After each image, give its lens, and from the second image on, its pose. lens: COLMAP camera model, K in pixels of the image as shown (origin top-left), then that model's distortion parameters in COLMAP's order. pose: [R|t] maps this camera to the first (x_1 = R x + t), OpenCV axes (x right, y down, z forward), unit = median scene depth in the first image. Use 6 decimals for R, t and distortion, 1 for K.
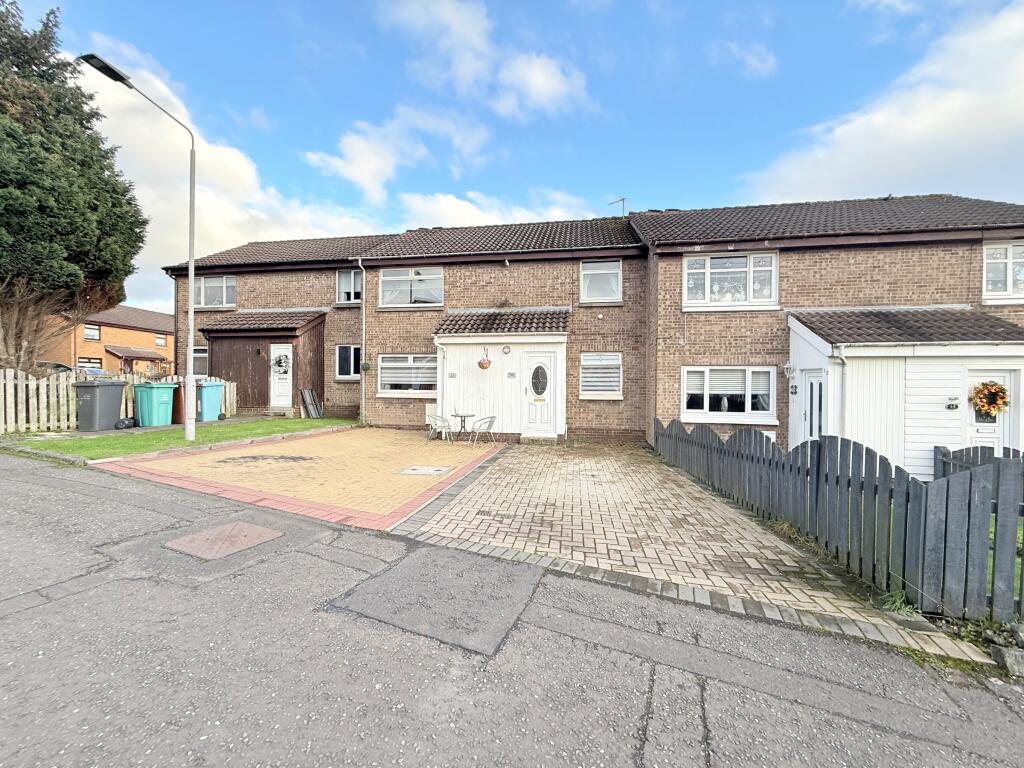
lens RADIAL K [[404.0, 0, 510.2], [0, 404.0, 388.5], [0, 0, 1]] dist [0.000733, 0.000244]
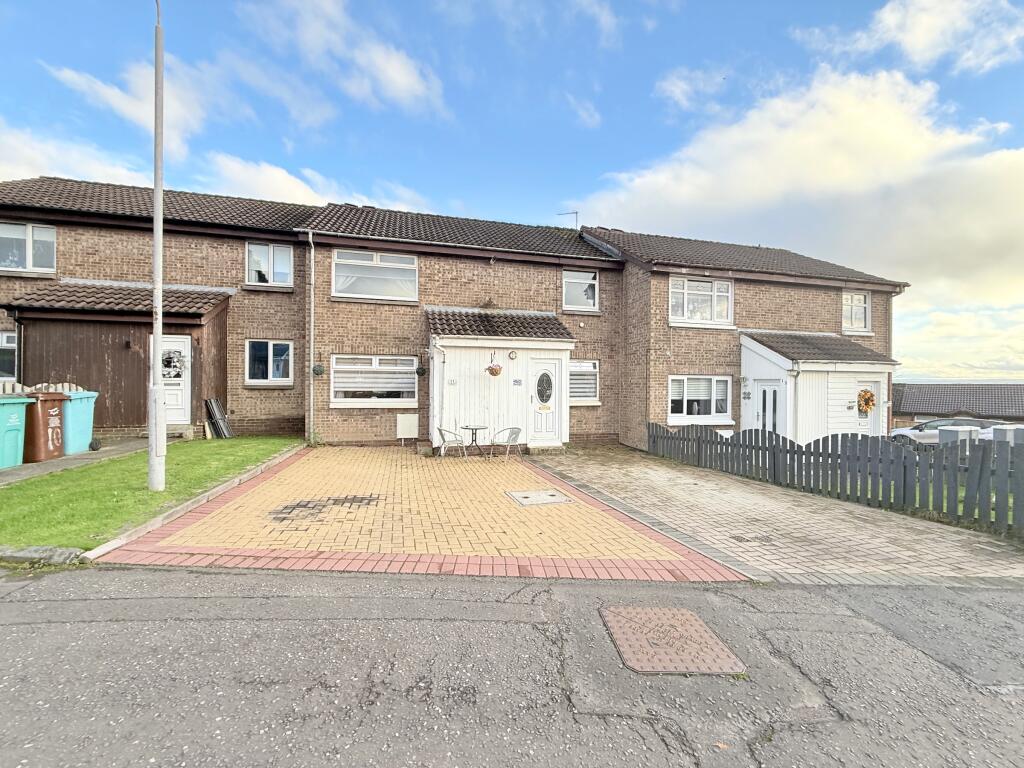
lens RADIAL K [[404.0, 0, 510.2], [0, 404.0, 388.5], [0, 0, 1]] dist [0.000733, 0.000244]
pose [[0.914693, -0.004076, 0.404129, -0.381584], [0.004203, 0.999991, 0.000575, -0.018685], [-0.404127, 0.001173, 0.914702, 0.144434]]
